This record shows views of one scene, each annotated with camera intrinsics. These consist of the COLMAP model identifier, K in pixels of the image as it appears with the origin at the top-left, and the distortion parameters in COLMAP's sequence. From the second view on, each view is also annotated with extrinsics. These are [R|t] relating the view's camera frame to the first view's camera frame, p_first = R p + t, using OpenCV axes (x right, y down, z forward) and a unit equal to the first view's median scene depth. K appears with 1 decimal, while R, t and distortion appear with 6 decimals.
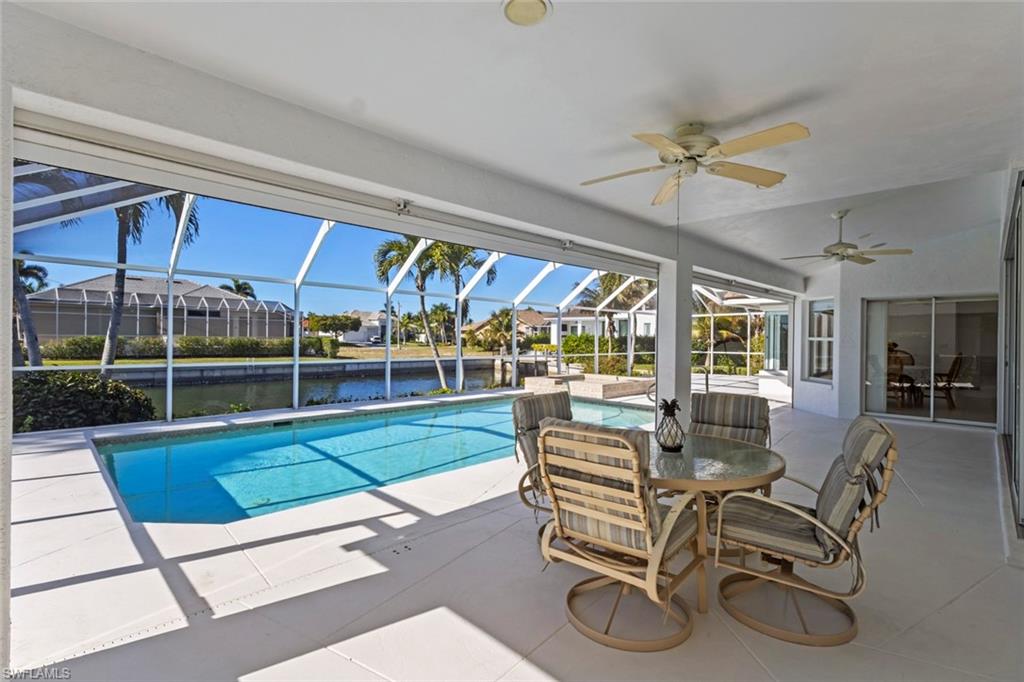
lens RADIAL K [[474.2, 0, 508.3], [0, 474.2, 339.8], [0, 0, 1]] dist [0.004091, -0.000401]
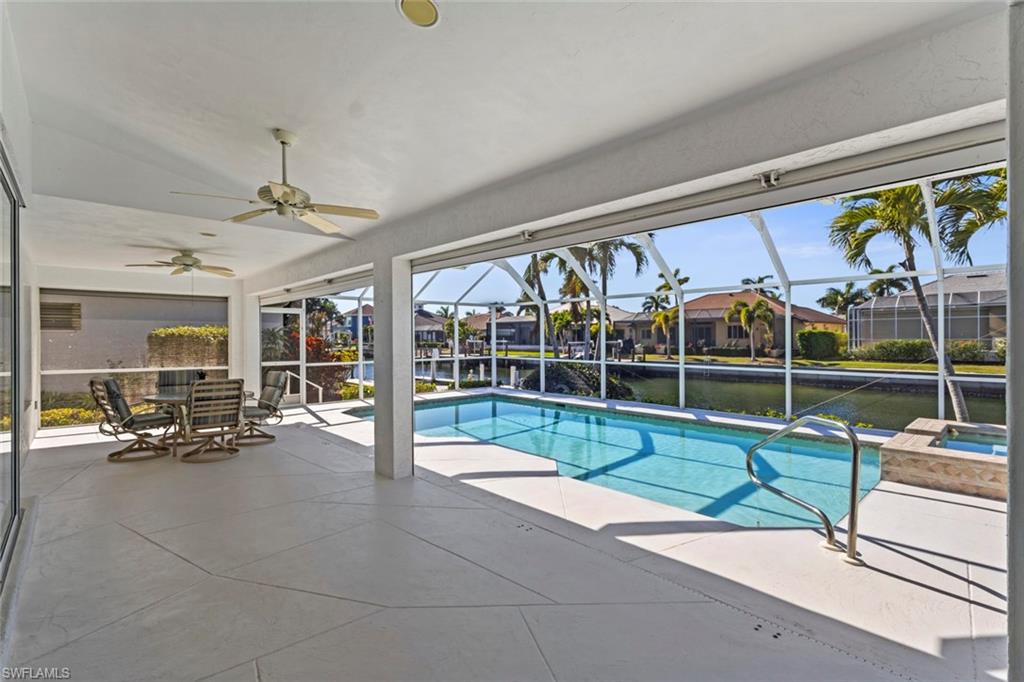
lens RADIAL K [[474.2, 0, 512.2], [0, 474.2, 339.6], [0, 0, 1]] dist [0.004091, -0.000401]
pose [[-0.038298, -0.007753, -0.999236, 0.291423], [0.001726, 0.999968, -0.007825, -0.002971], [0.999265, -0.002025, -0.038283, 0.300233]]
